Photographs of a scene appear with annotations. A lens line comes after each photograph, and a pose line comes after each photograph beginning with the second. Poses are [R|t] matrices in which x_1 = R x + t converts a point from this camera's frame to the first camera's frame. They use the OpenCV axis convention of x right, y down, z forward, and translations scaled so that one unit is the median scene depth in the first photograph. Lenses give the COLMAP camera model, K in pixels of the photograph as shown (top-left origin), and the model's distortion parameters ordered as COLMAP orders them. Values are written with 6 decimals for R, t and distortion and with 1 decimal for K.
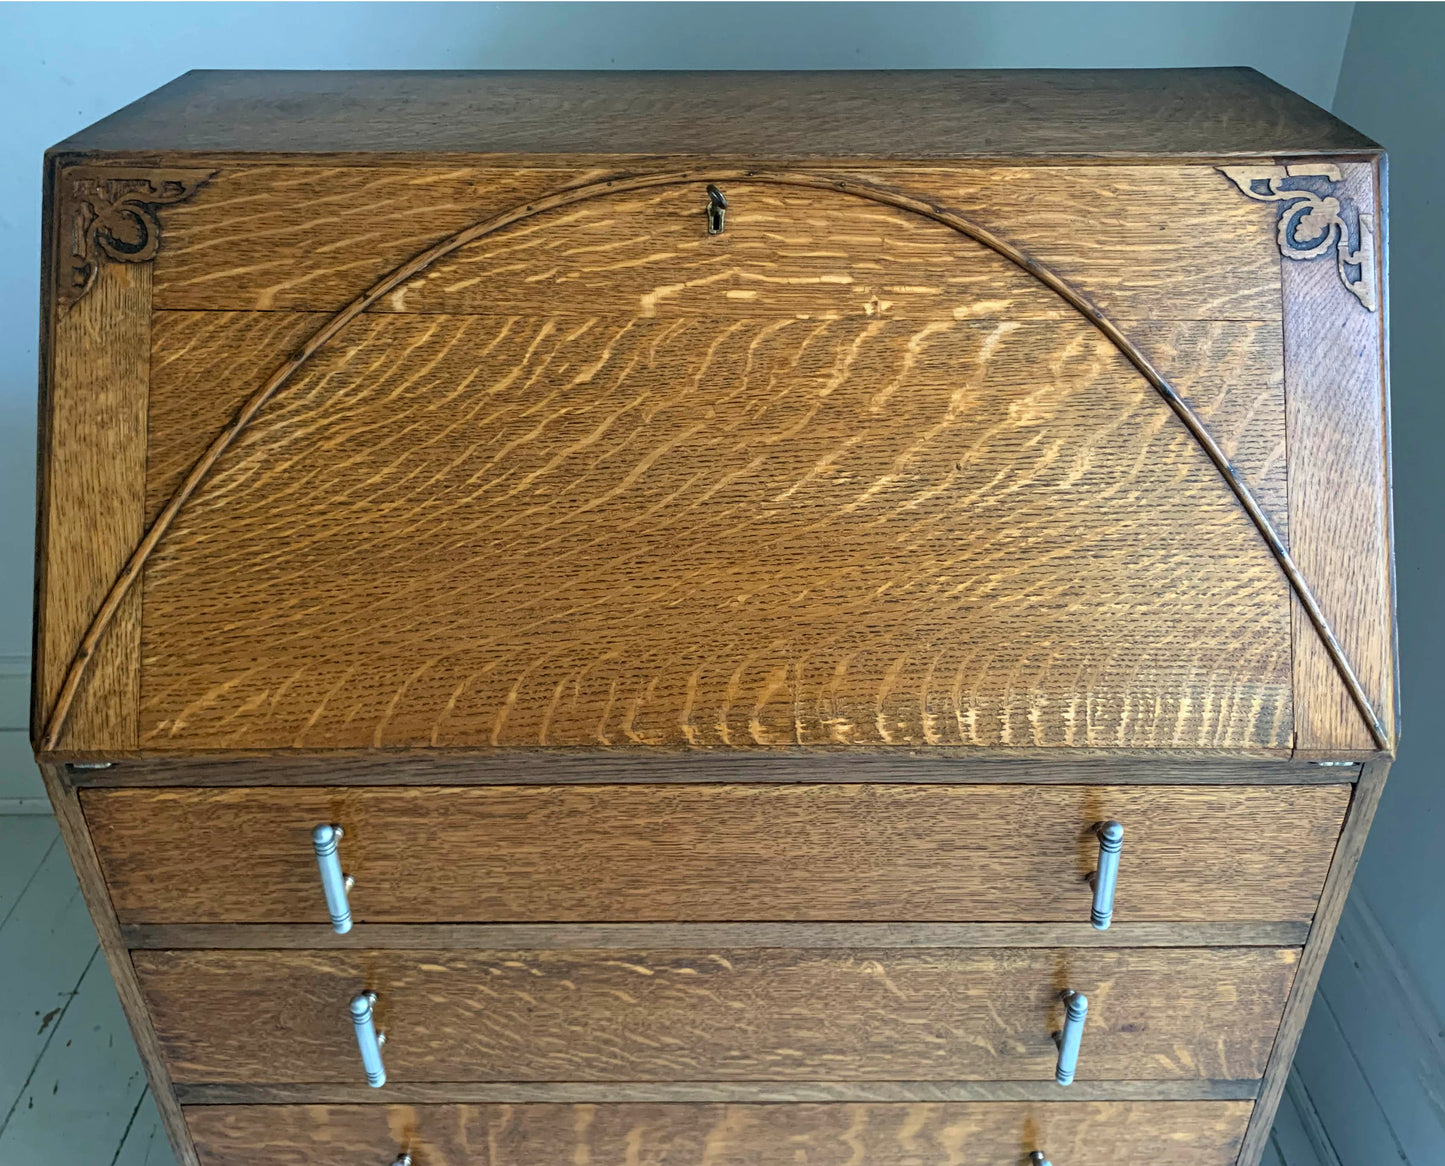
lens RADIAL K [[1283.7, 0, 721.2], [0, 1283.7, 522.8], [0, 0, 1]] dist [0.082408, -0.252486]
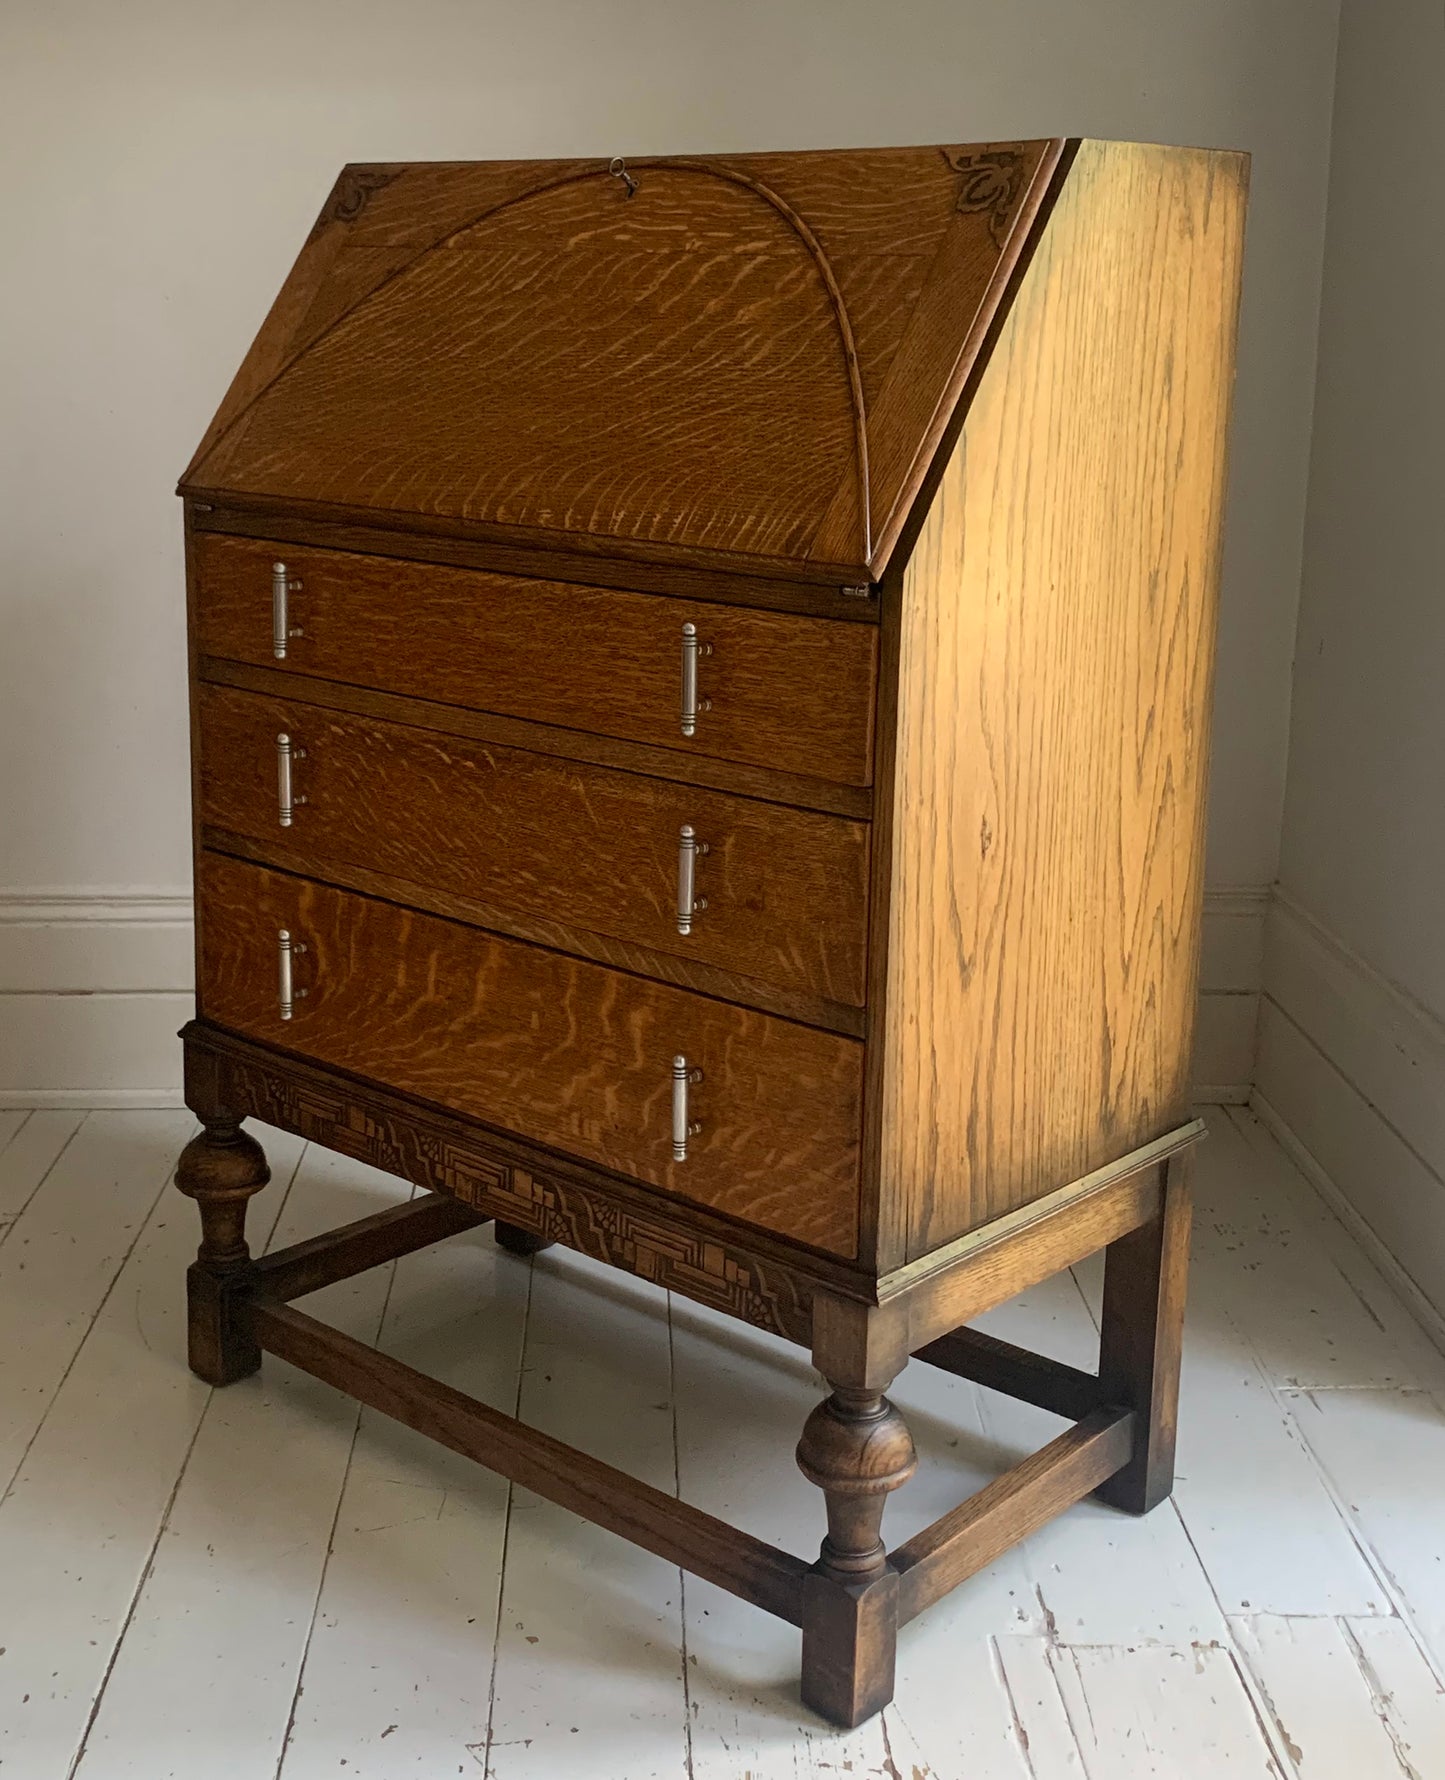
lens RADIAL K [[2191.6, 0, 690.1], [0, 2191.6, 696.0], [0, 0, 1]] dist [0.013428, -0.005416]
pose [[0.745270, 0.136877, -0.652562, 1.651306], [-0.349048, 0.913973, -0.206928, 0.722667], [0.568101, 0.381992, 0.728933, -0.467342]]
